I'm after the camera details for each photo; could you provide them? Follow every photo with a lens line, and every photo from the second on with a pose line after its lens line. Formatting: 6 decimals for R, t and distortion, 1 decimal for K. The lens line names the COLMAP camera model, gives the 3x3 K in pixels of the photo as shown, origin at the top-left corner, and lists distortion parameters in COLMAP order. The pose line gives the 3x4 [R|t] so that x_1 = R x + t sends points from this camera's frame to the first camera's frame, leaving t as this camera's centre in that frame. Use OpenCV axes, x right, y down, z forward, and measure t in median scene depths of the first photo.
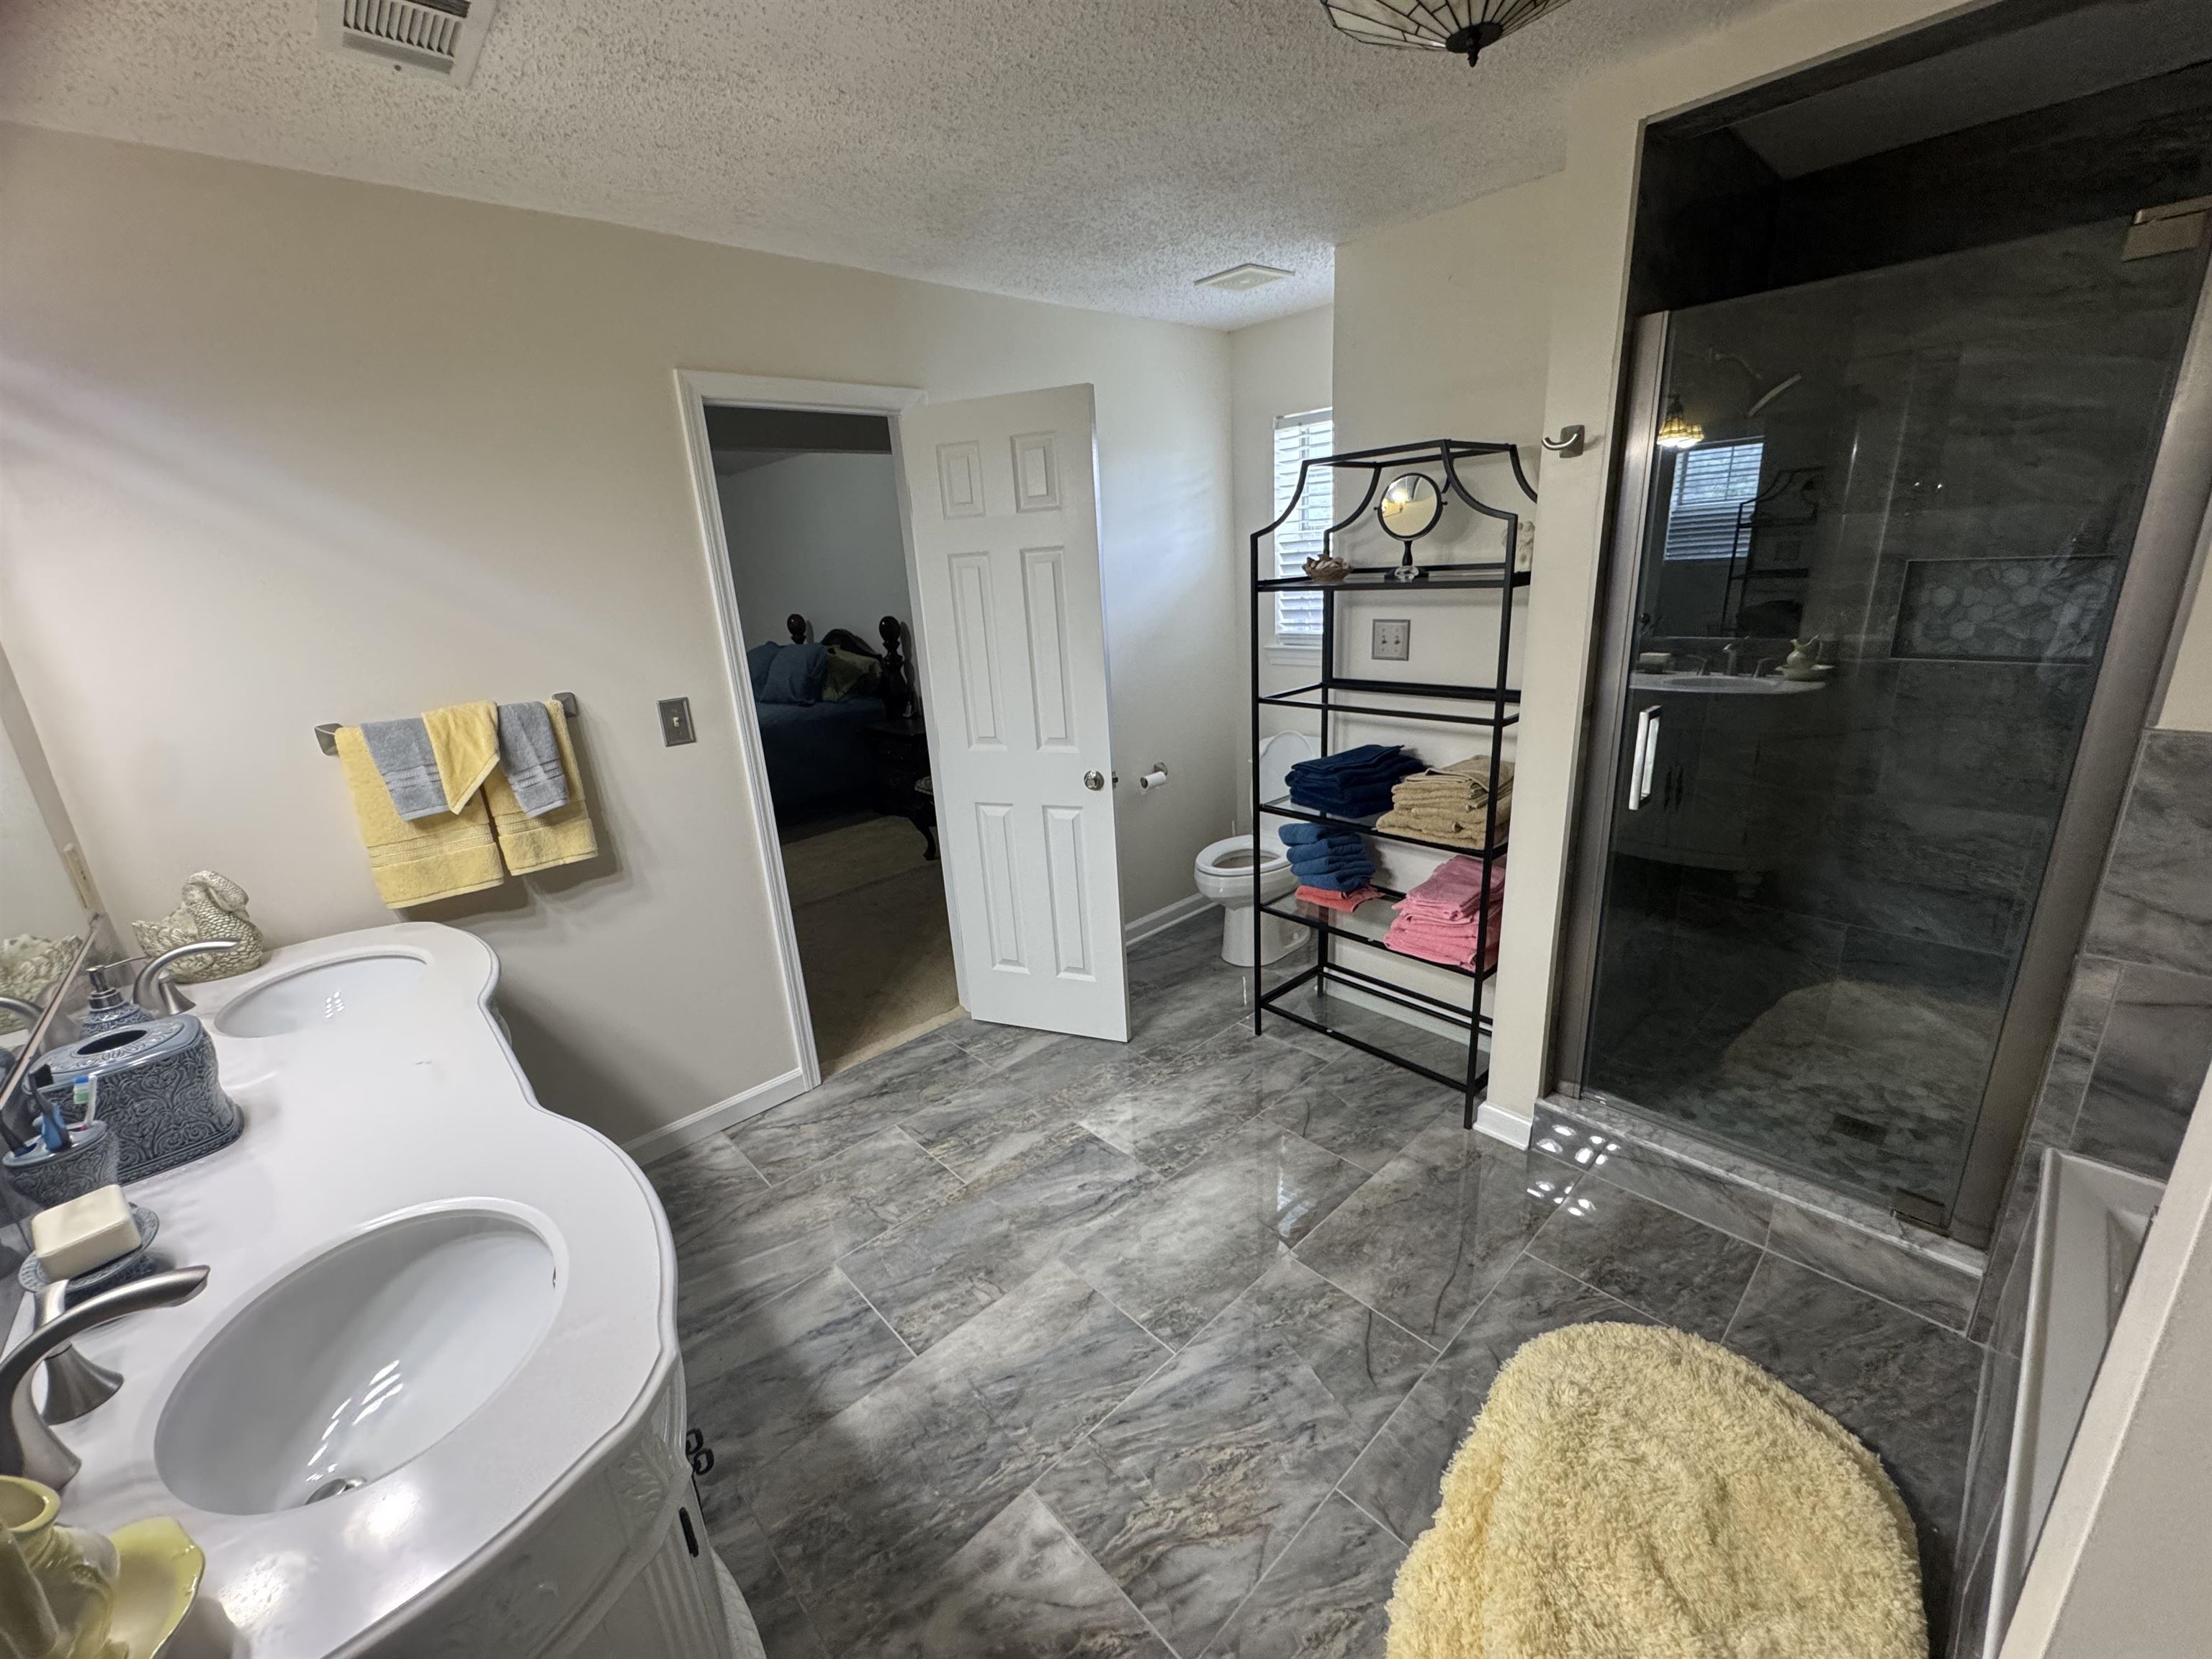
lens RADIAL K [[887.7, 0, 1105.3], [0, 887.7, 826.9], [0, 0, 1]] dist [0.000256, 0.000337]
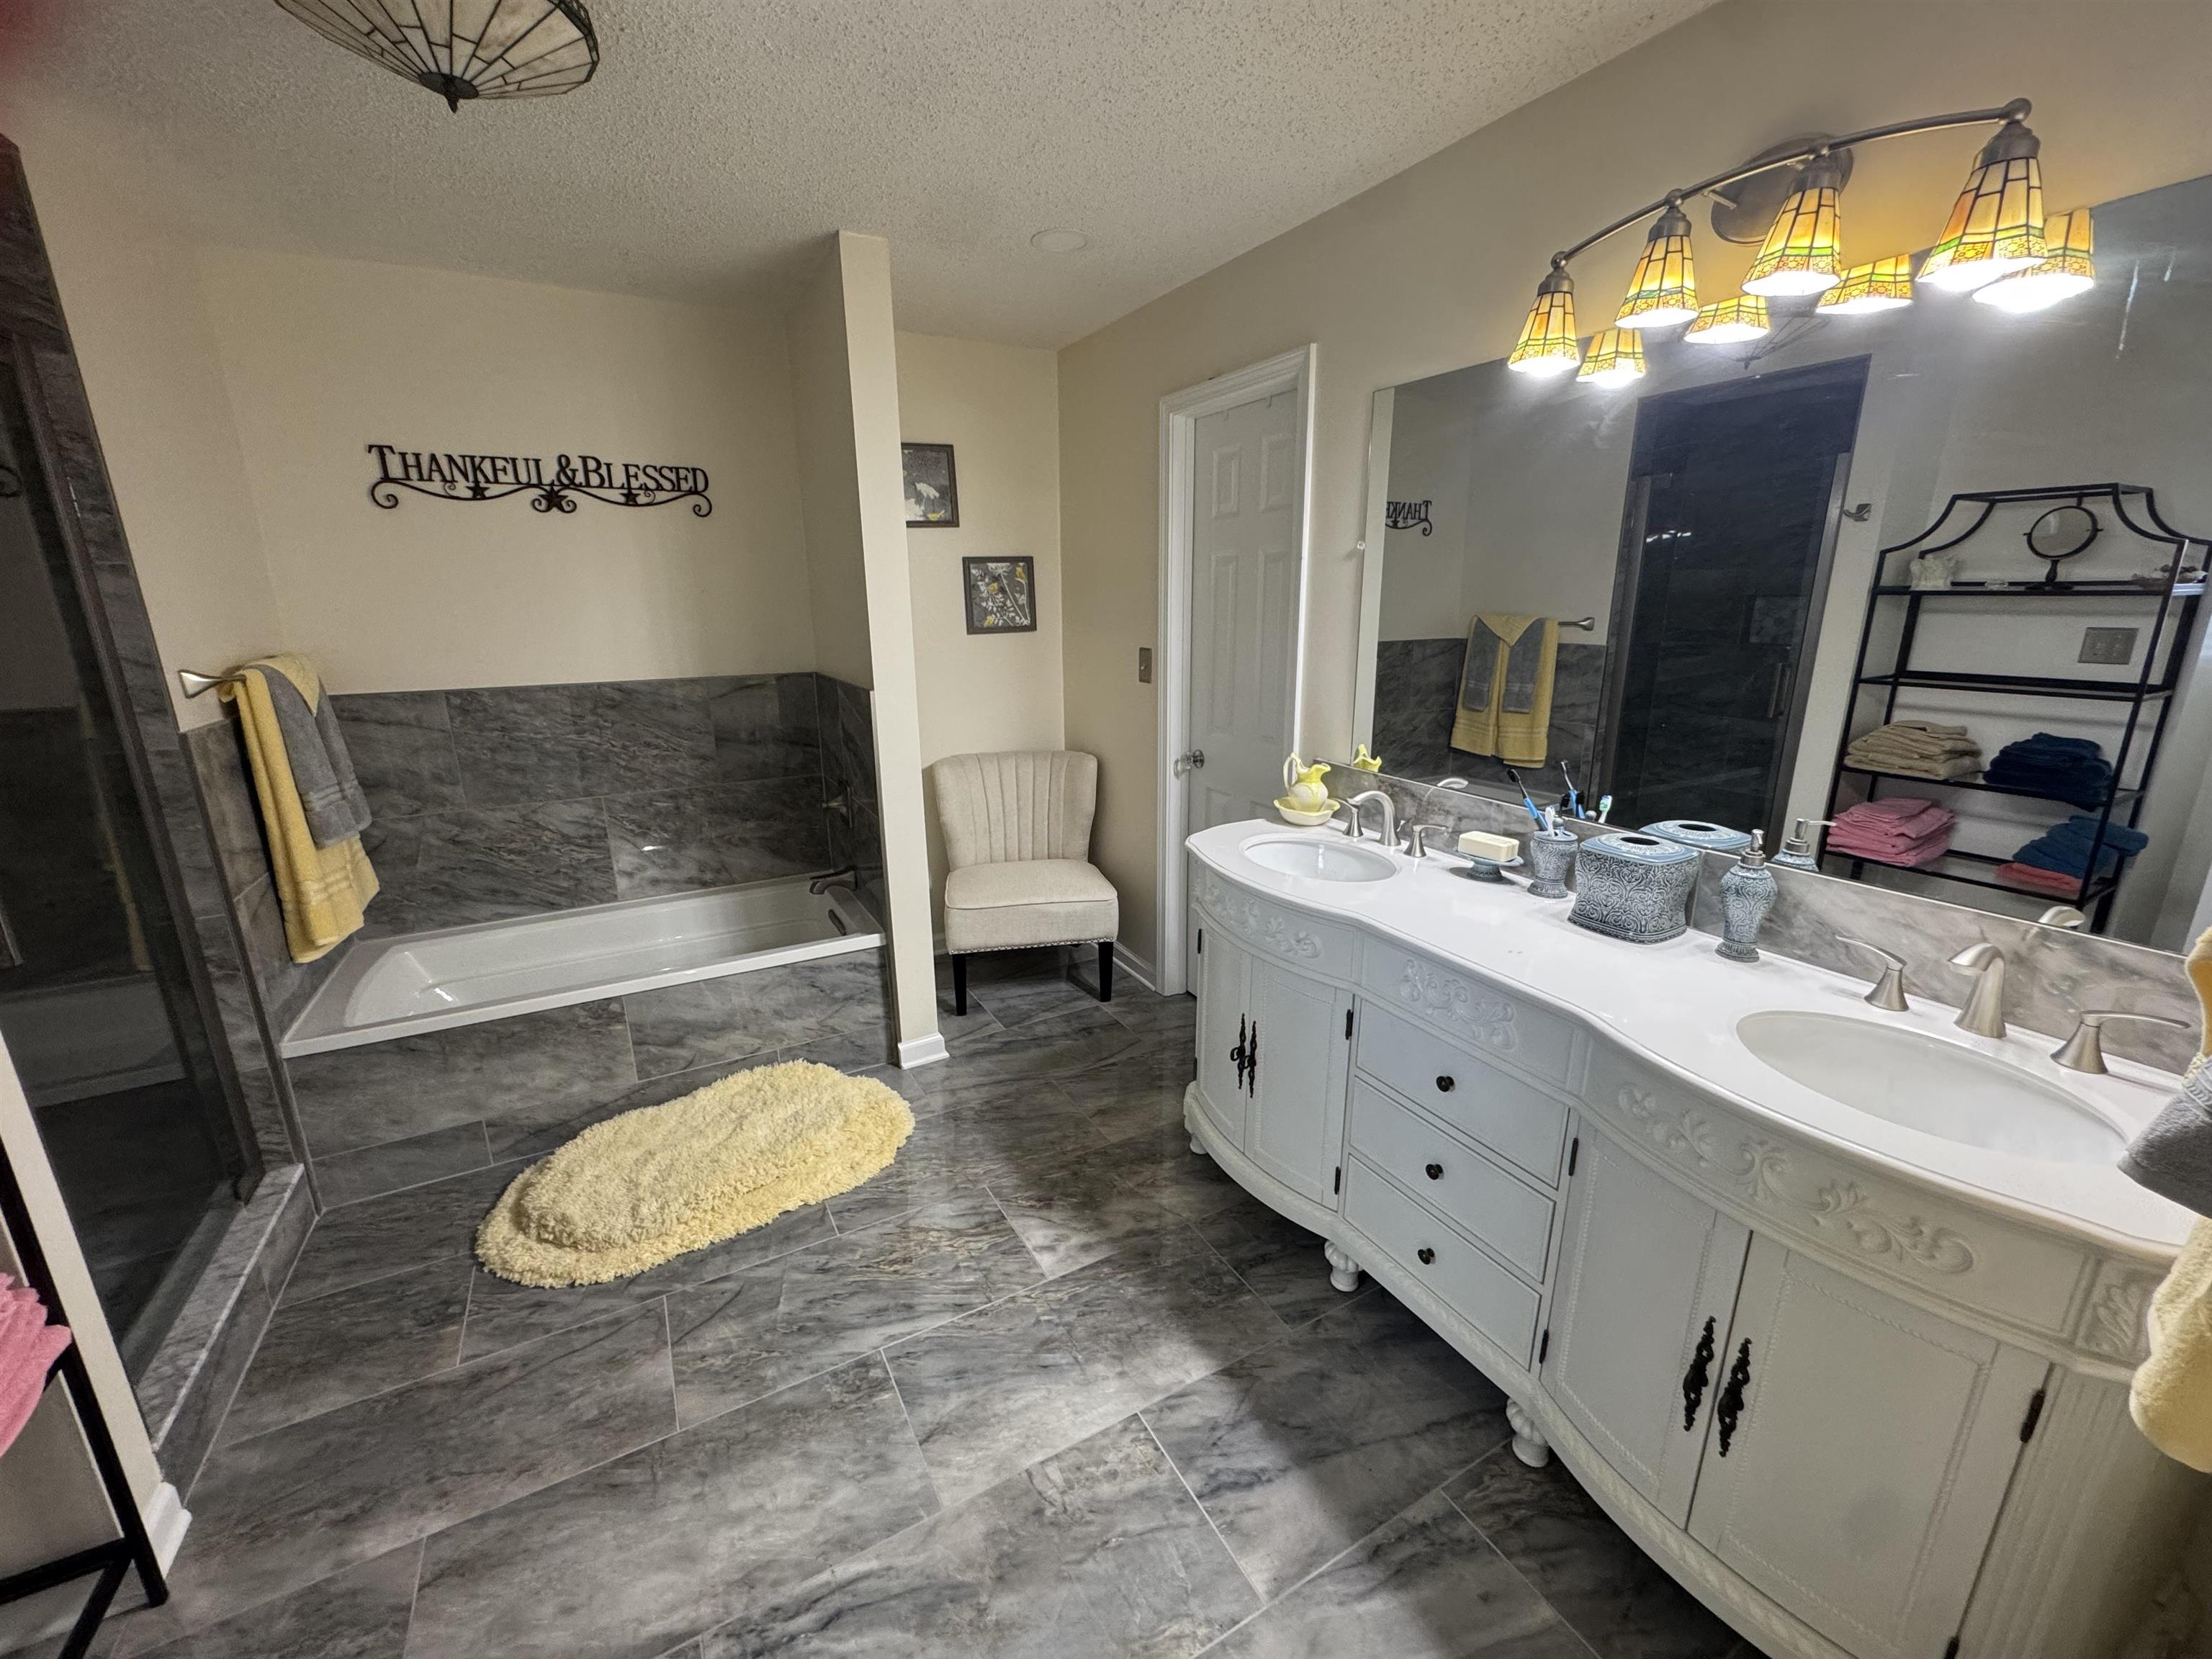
lens RADIAL K [[887.7, 0, 1110.5], [0, 887.7, 828.6], [0, 0, 1]] dist [0.000256, 0.000337]
pose [[-0.970696, 0.012740, 0.239972, -0.424287], [0.137616, 0.848110, 0.511635, -0.380966], [-0.197005, 0.529666, -0.825011, 1.488826]]
